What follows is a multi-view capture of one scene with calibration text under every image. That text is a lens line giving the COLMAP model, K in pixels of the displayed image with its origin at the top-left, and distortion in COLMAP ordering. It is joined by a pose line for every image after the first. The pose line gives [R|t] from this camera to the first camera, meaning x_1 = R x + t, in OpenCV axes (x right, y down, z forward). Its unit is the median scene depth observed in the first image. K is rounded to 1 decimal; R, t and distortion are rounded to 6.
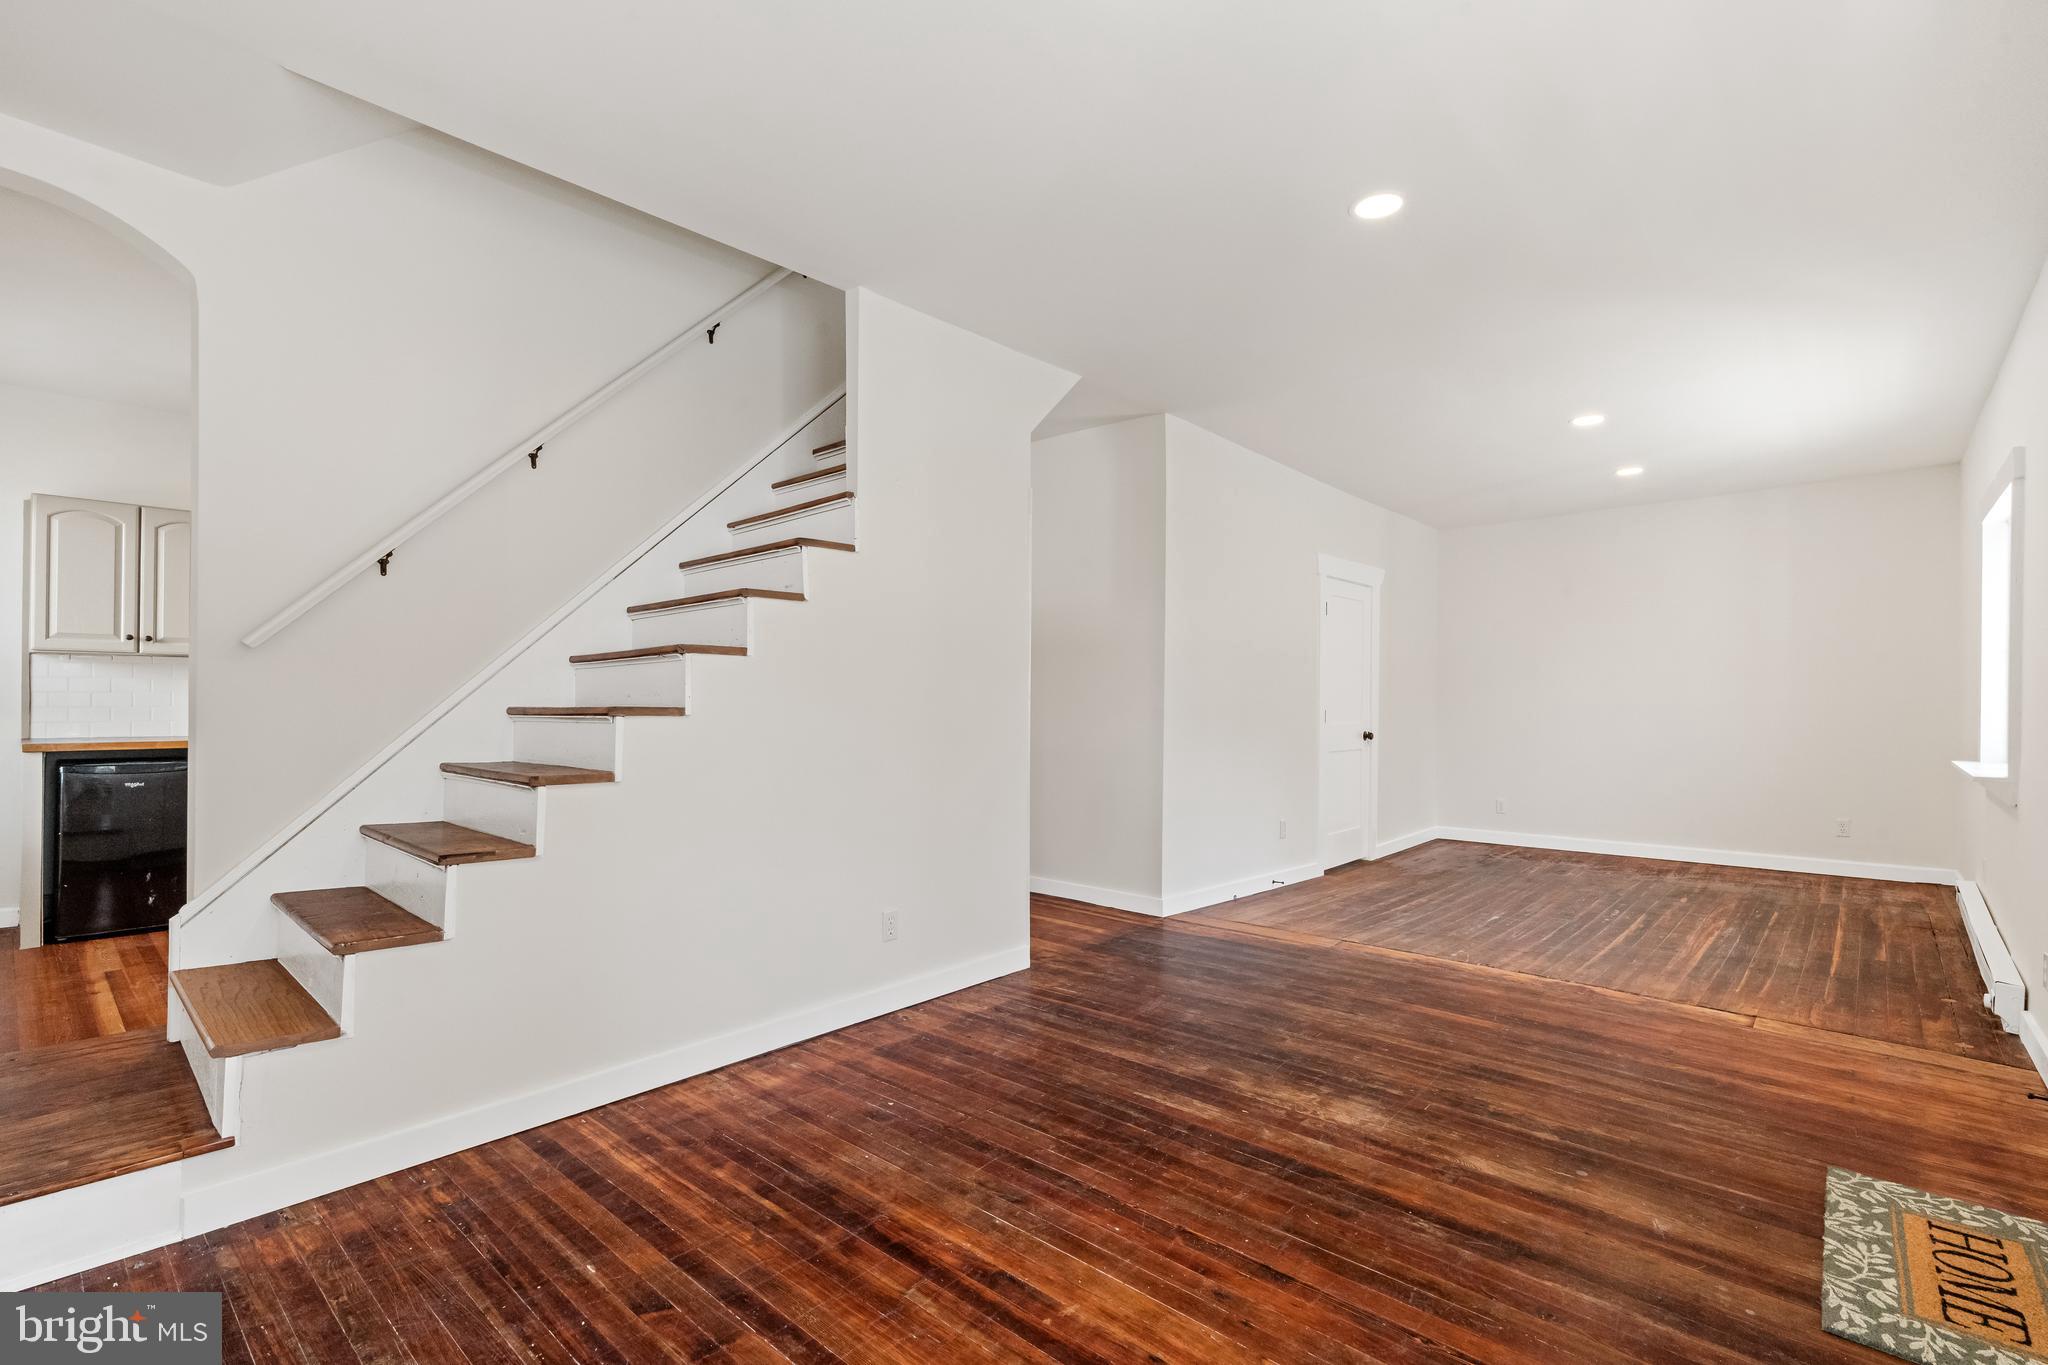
lens RADIAL K [[922.1, 0, 1024.8], [0, 922.1, 692.8], [0, 0, 1]] dist [0.000958, 0.001734]
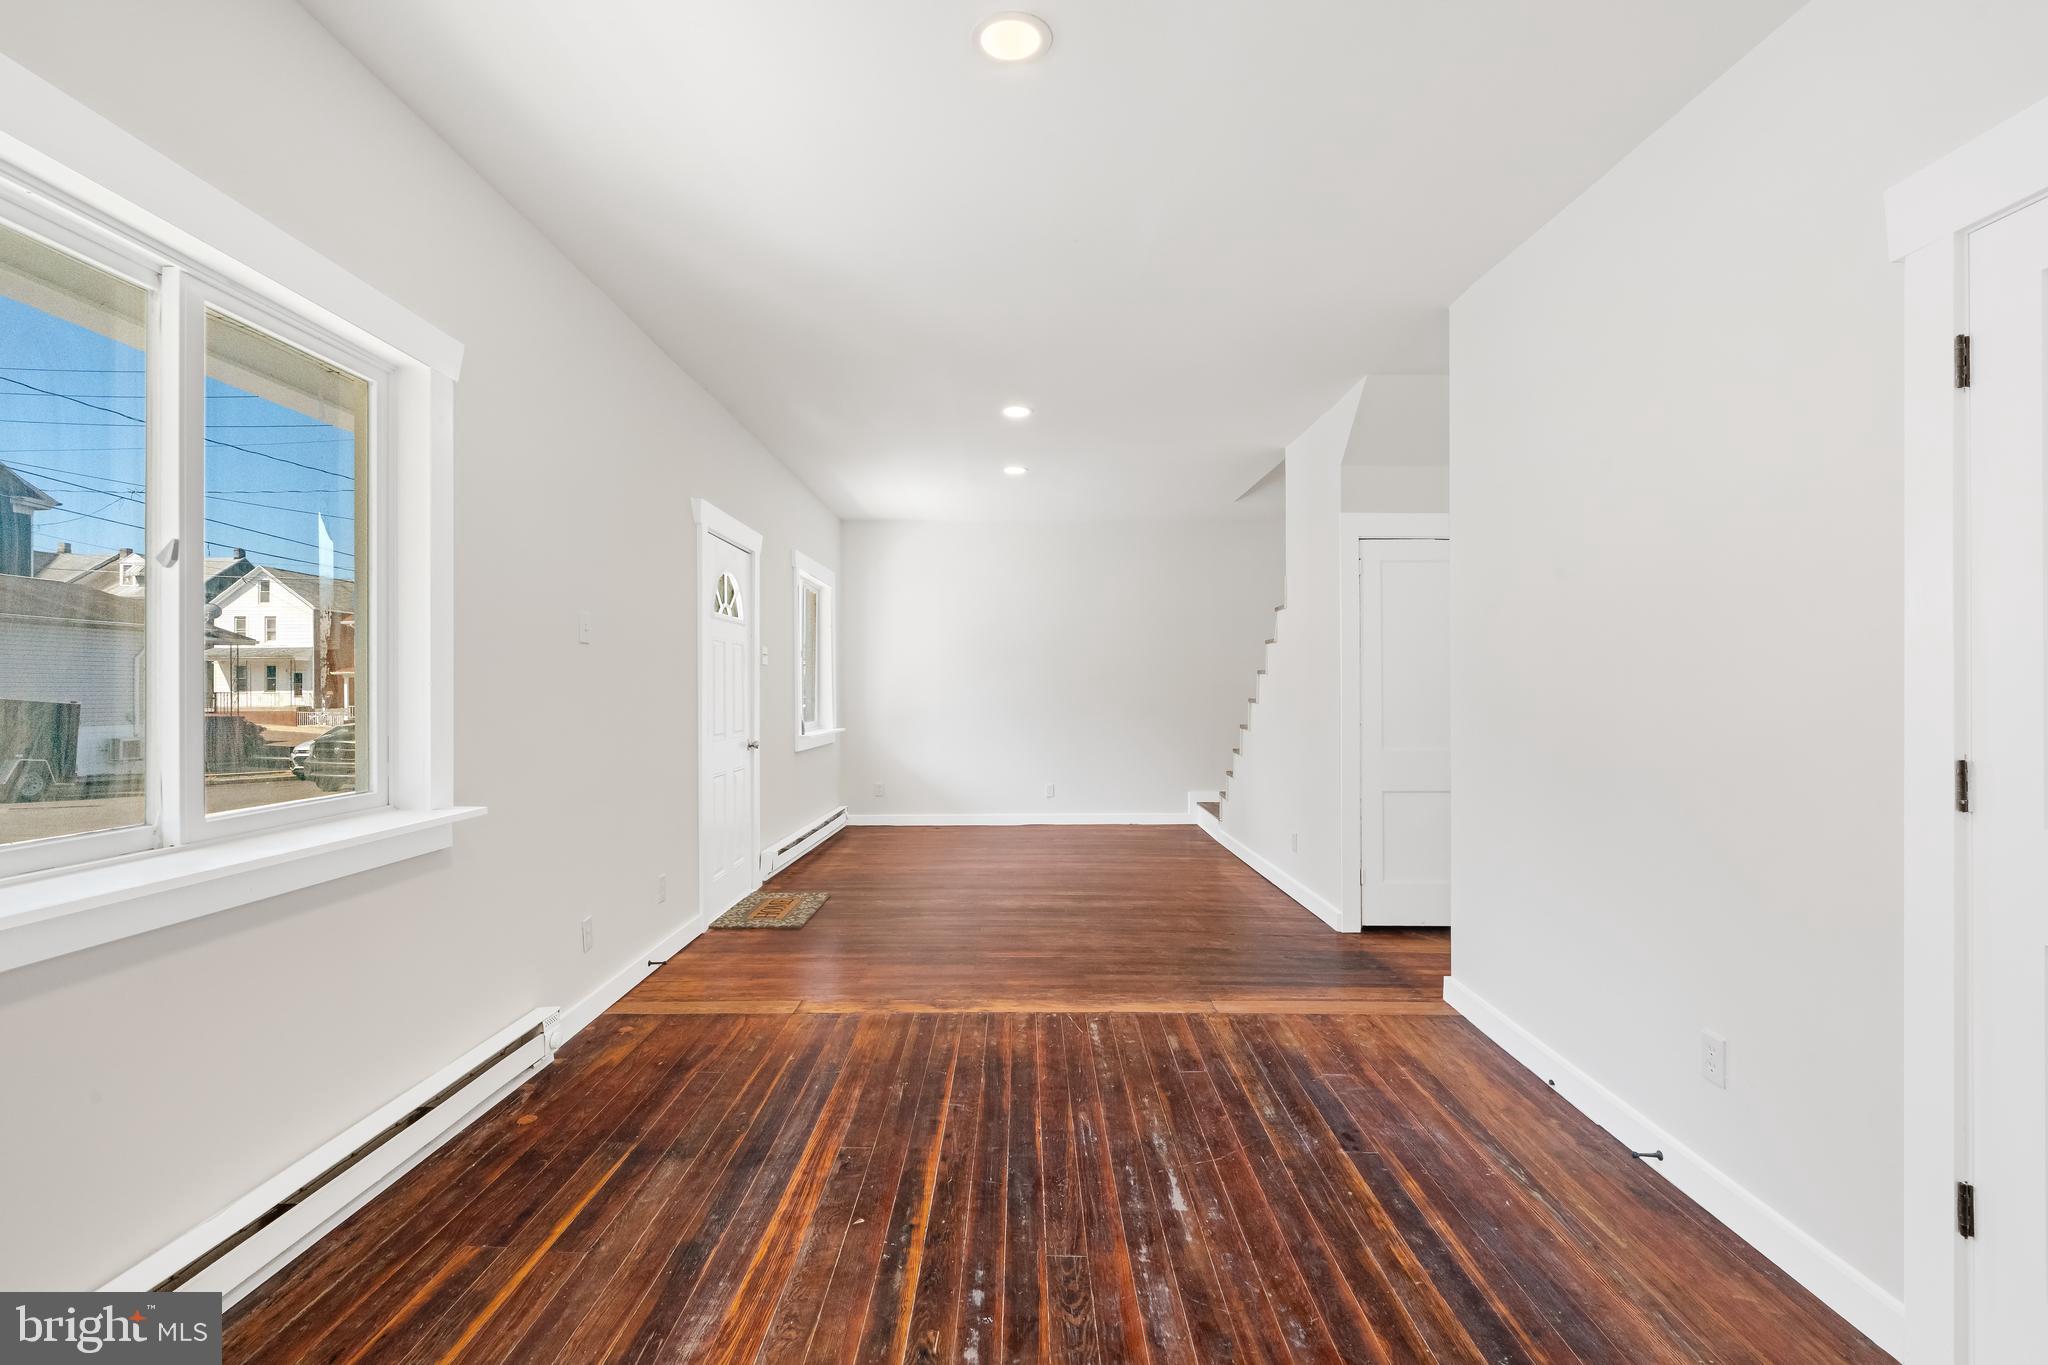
lens RADIAL K [[922.1, 0, 1024.0], [0, 922.1, 689.5], [0, 0, 1]] dist [0.000958, 0.001734]
pose [[-0.734580, -0.014352, -0.678370, 1.145105], [-0.006179, 0.999876, -0.014463, 0.015216], [0.678494, -0.006432, -0.734578, 1.688895]]
